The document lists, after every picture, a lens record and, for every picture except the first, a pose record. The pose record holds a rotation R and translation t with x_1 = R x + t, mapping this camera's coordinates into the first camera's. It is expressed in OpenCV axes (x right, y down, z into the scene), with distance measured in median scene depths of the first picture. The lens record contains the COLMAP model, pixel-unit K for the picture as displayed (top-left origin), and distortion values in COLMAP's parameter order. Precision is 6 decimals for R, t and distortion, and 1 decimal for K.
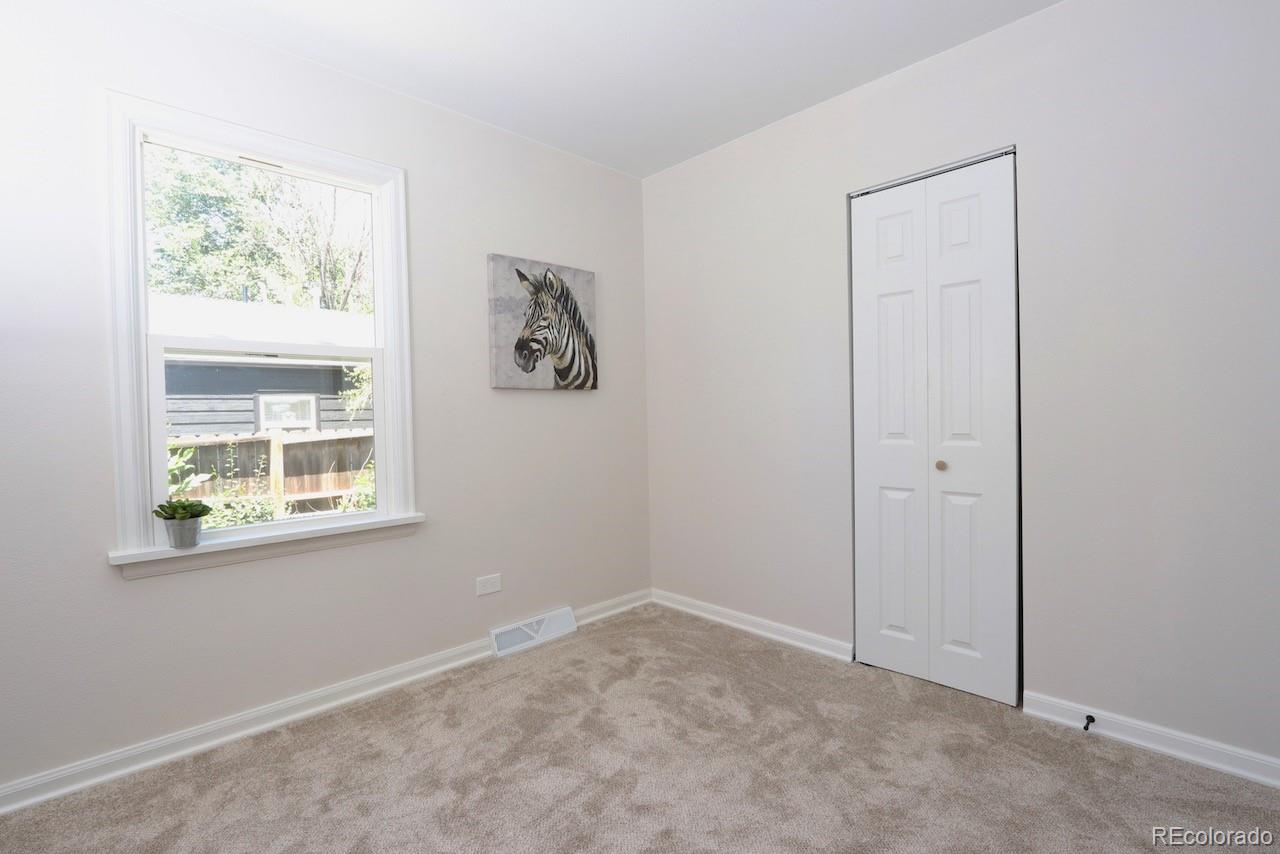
lens RADIAL K [[607.3, 0, 640.0], [0, 607.3, 427.0], [0, 0, 1]] dist [-0.019154, 0.001143]
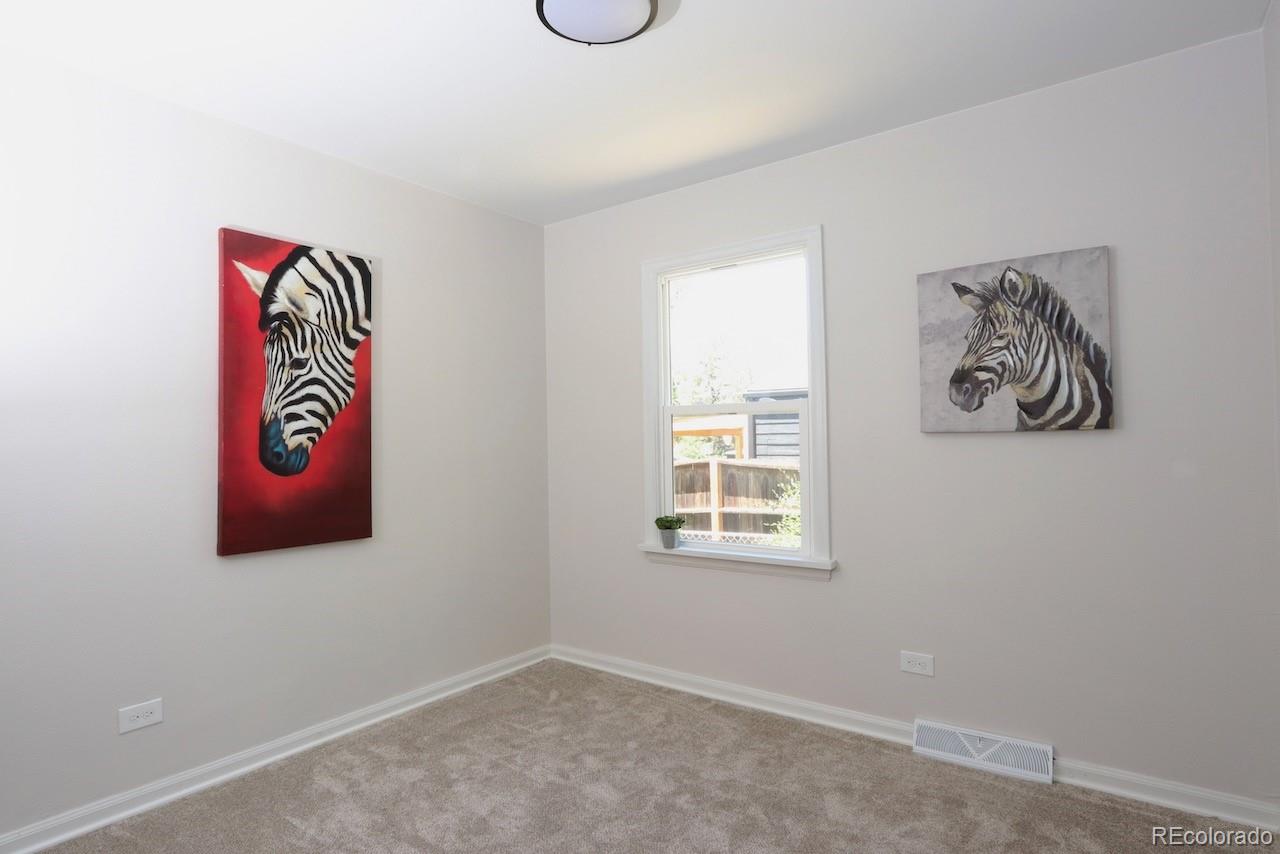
lens RADIAL K [[710.1, 0, 640.0], [0, 710.1, 427.0], [0, 0, 1]] dist [-0.003421, -0.001048]
pose [[0.133268, 0.000858, -0.991080, 0.644096], [-0.007028, 0.999975, -0.000080, -0.065138], [0.991055, 0.006976, 0.133270, 0.447907]]
